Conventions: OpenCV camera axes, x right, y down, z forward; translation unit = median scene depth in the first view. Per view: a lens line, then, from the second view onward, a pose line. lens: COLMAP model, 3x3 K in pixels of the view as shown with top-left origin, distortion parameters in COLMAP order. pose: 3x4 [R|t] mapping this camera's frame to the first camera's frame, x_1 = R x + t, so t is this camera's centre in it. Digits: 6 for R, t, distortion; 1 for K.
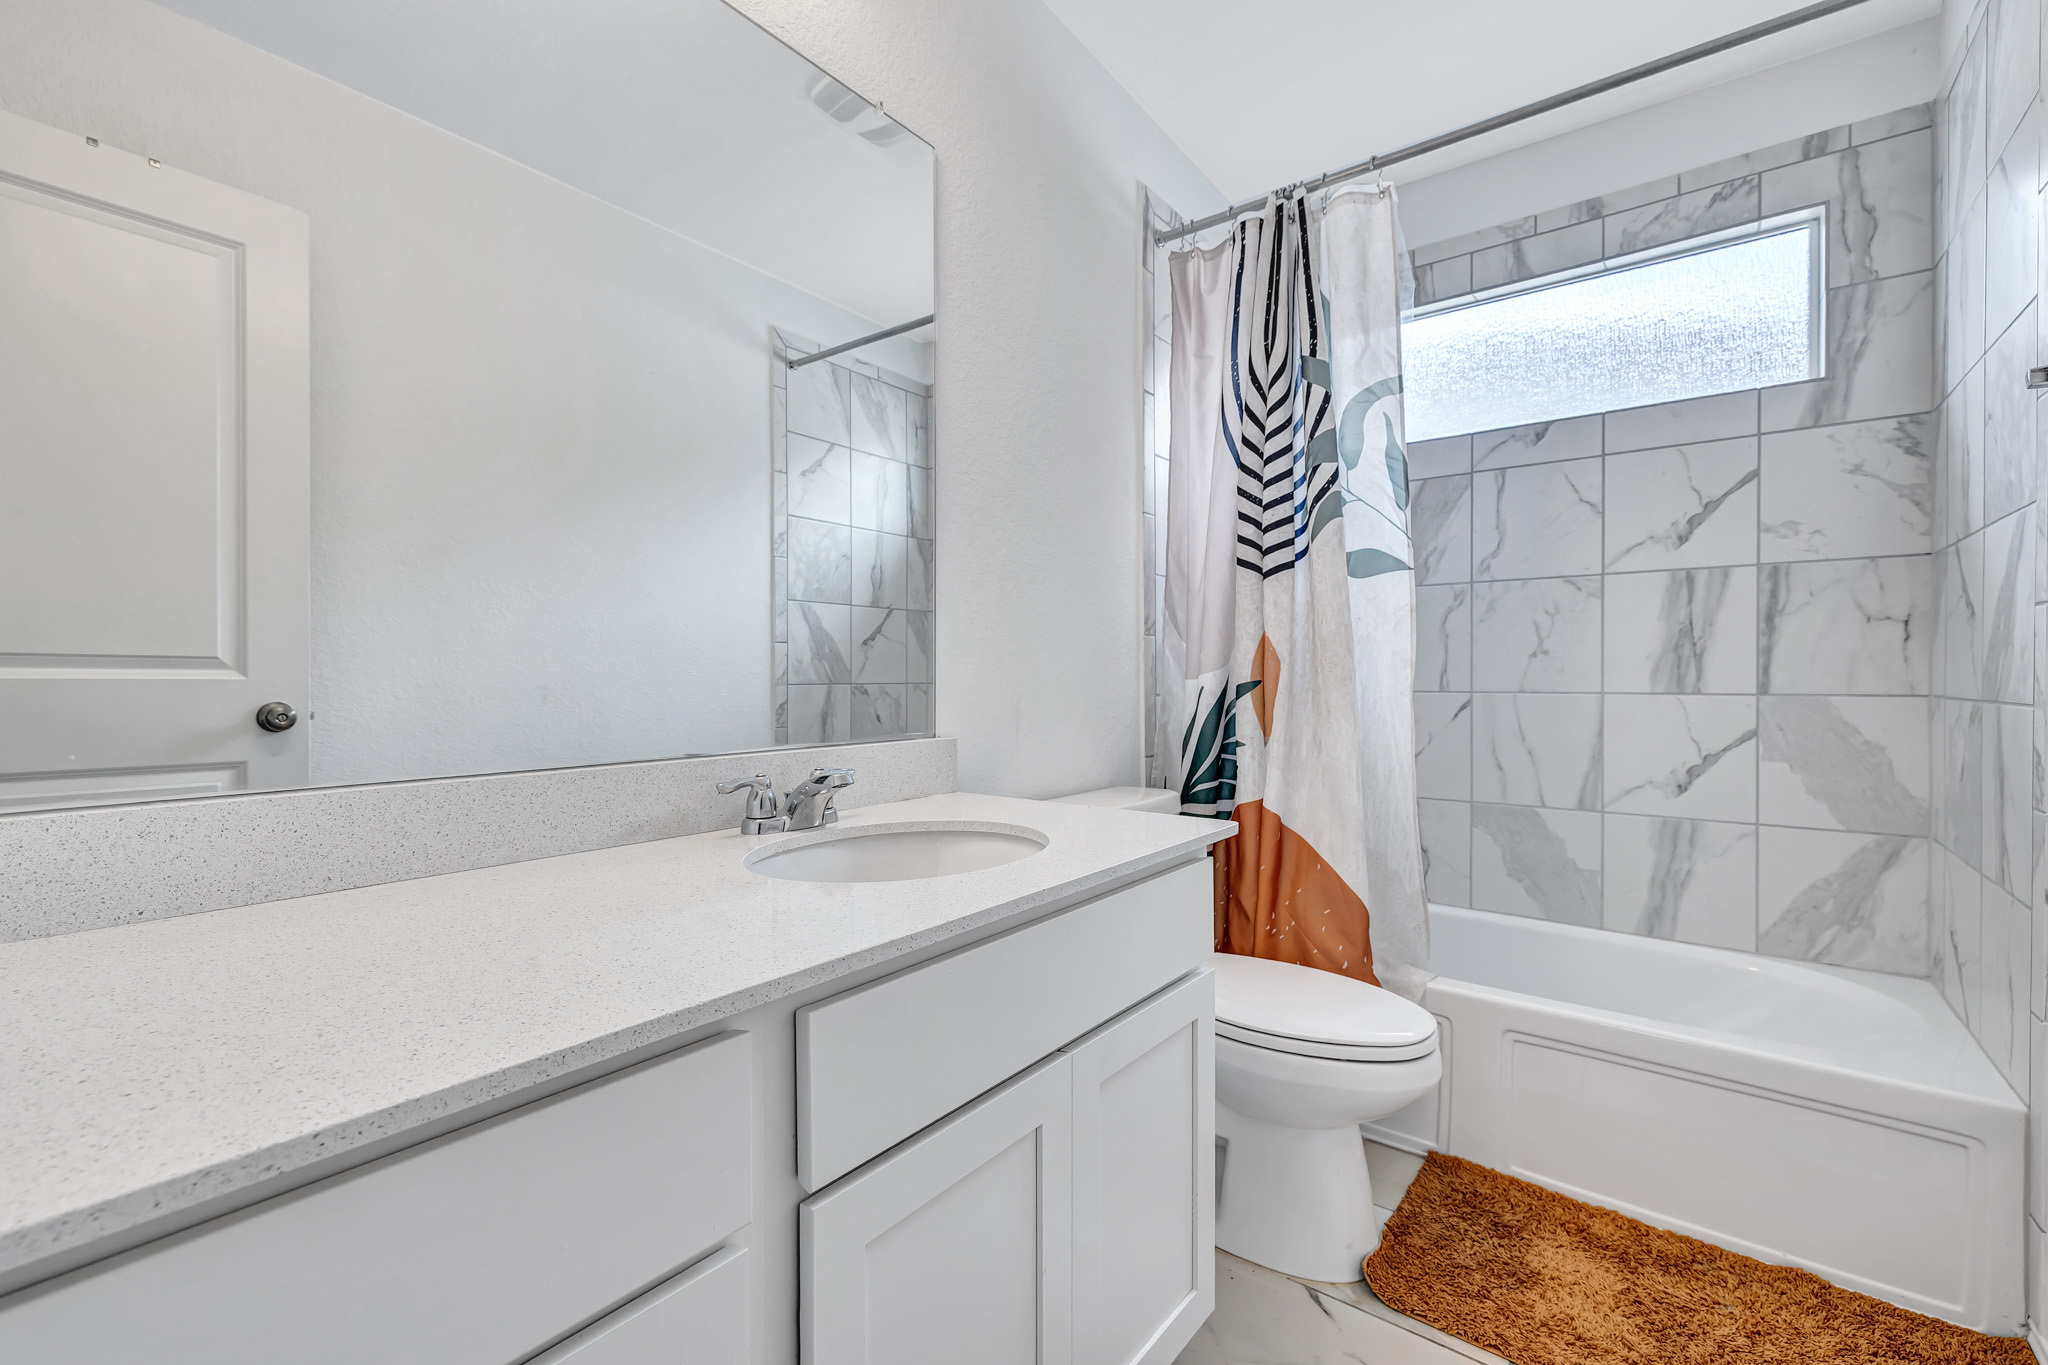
lens RADIAL K [[869.6, 0, 1037.3], [0, 869.6, 677.5], [0, 0, 1]] dist [-0.007325, 0.000591]
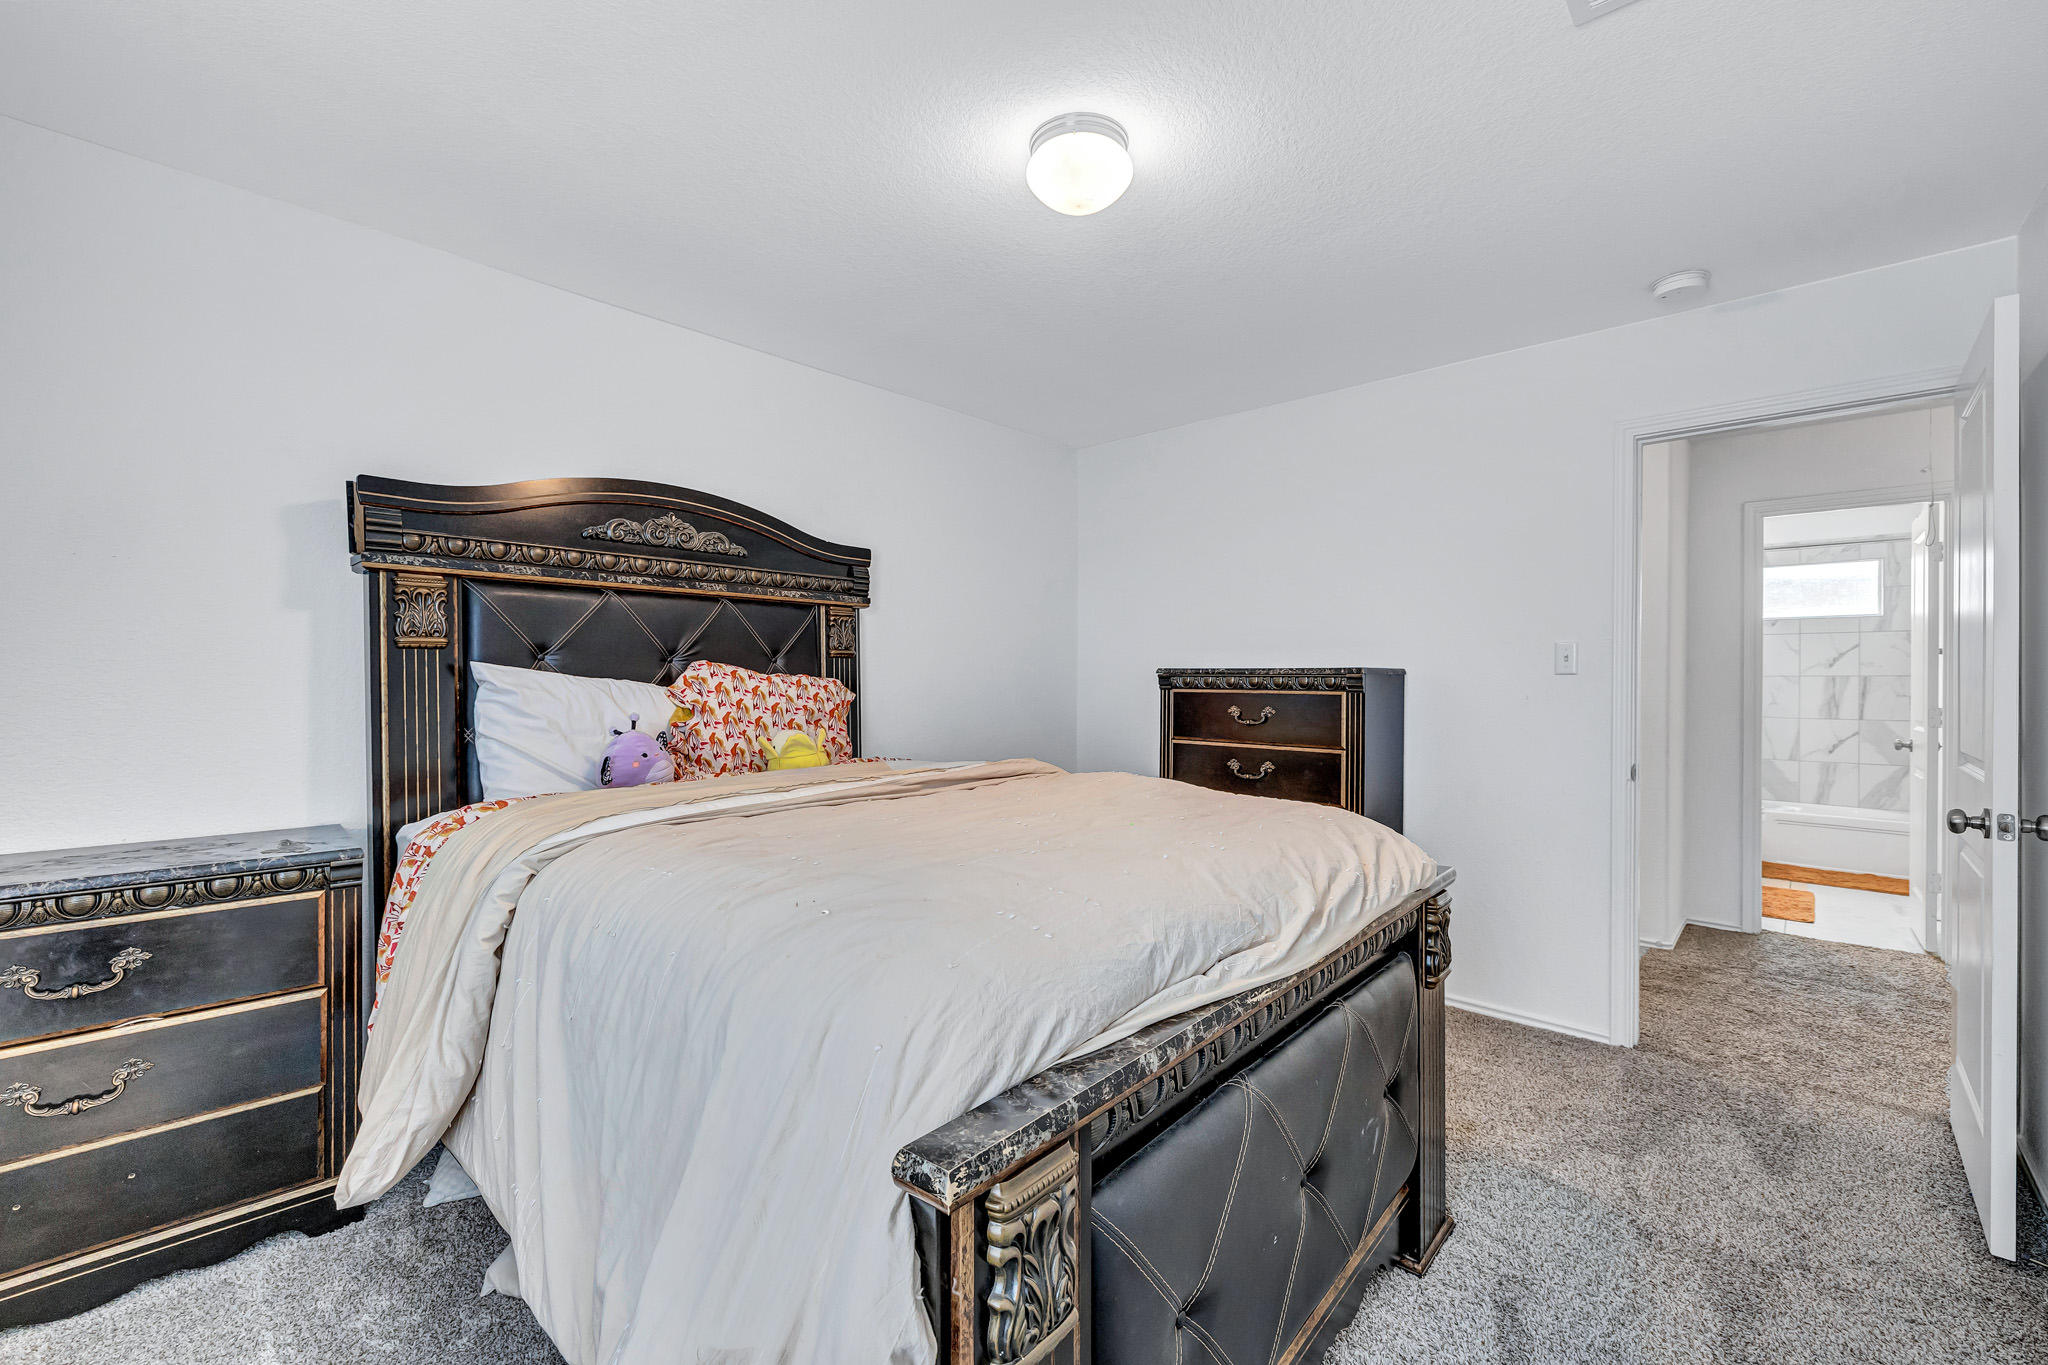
lens RADIAL K [[869.6, 0, 1020.4], [0, 869.6, 682.0], [0, 0, 1]] dist [-0.007325, 0.000591]
pose [[0.995666, 0.004618, -0.092885, -1.704149], [-0.004829, 0.999986, -0.002049, -0.087285], [0.092875, 0.002489, 0.995675, -2.152473]]
